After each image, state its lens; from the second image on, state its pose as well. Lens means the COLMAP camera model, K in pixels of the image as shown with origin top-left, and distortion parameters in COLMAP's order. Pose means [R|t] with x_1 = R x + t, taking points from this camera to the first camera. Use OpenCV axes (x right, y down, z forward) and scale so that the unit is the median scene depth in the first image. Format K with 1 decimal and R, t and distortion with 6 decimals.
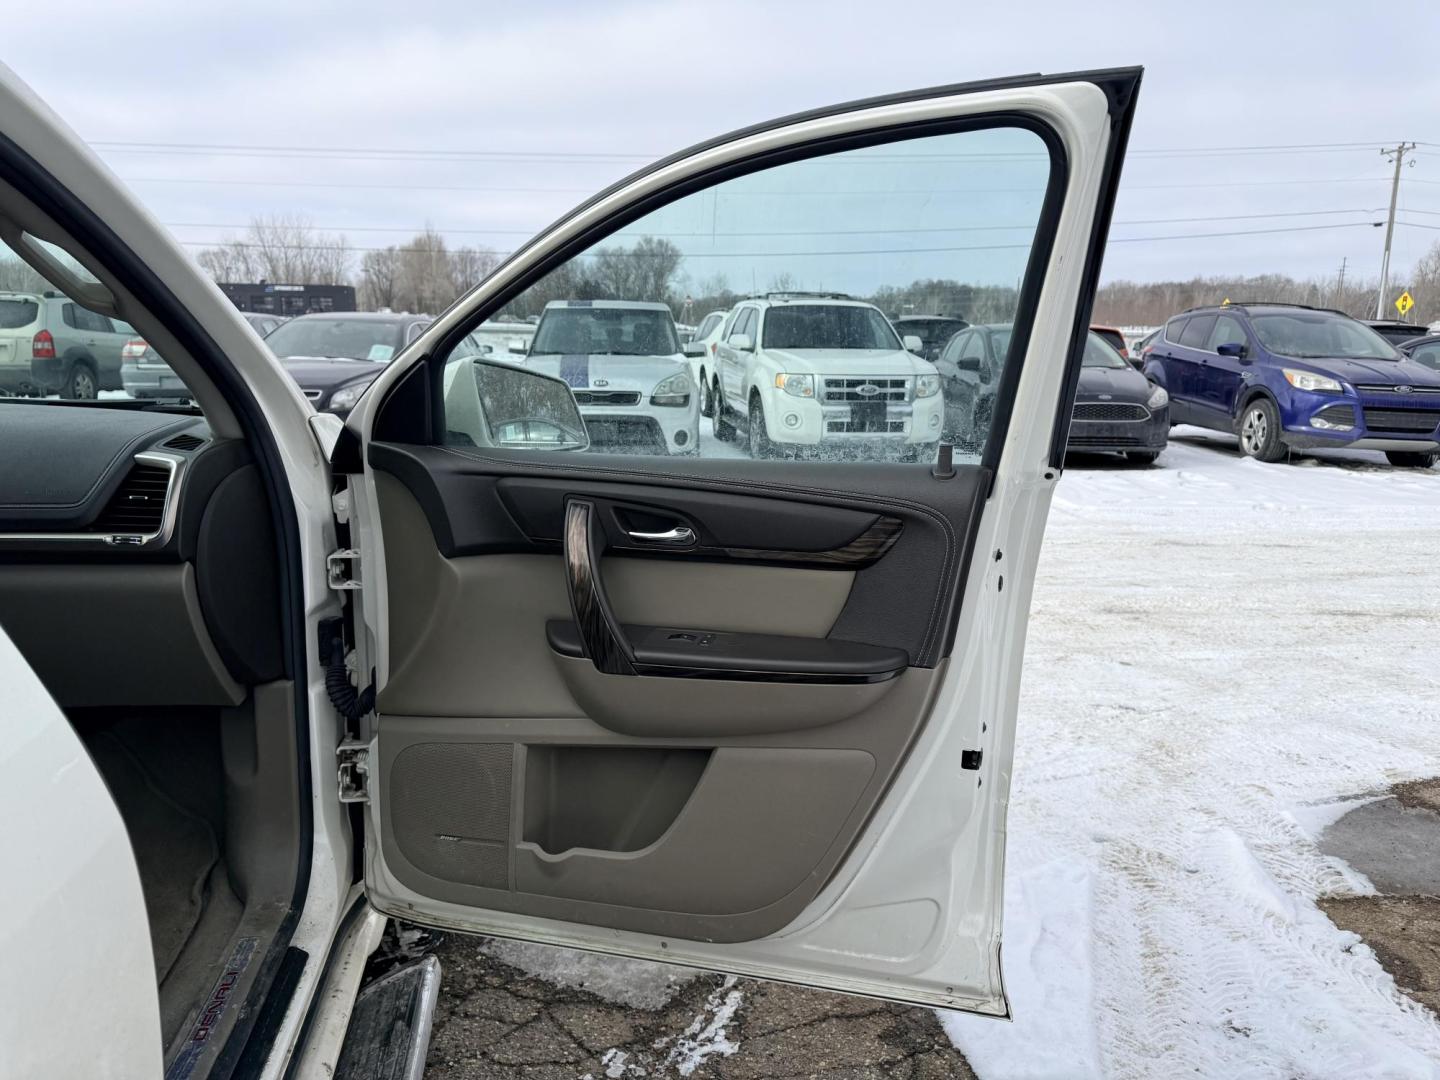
lens RADIAL K [[1006.6, 0, 720.7], [0, 1006.6, 531.5], [0, 0, 1]] dist [0.061032, -0.050926]
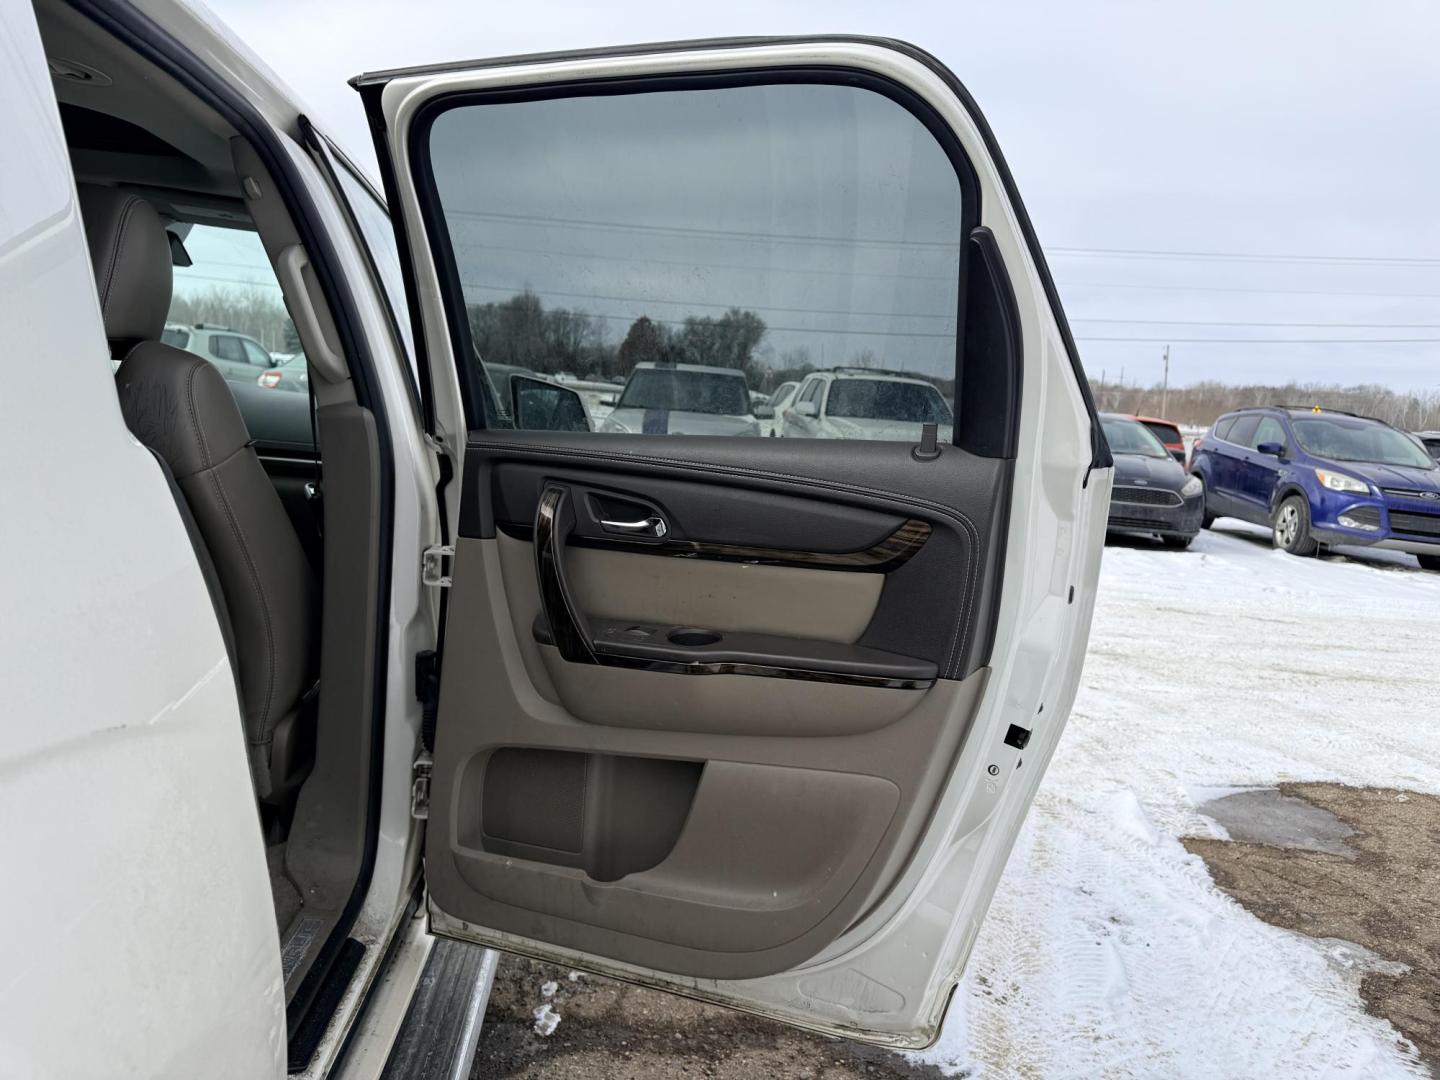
lens RADIAL K [[1006.6, 0, 721.2], [0, 1006.6, 535.0], [0, 0, 1]] dist [0.061032, -0.050926]
pose [[0.994766, 0.076305, -0.067954, 0.012697], [-0.080490, 0.994878, -0.061145, 0.025376], [0.062940, 0.066294, 0.995813, -0.099510]]
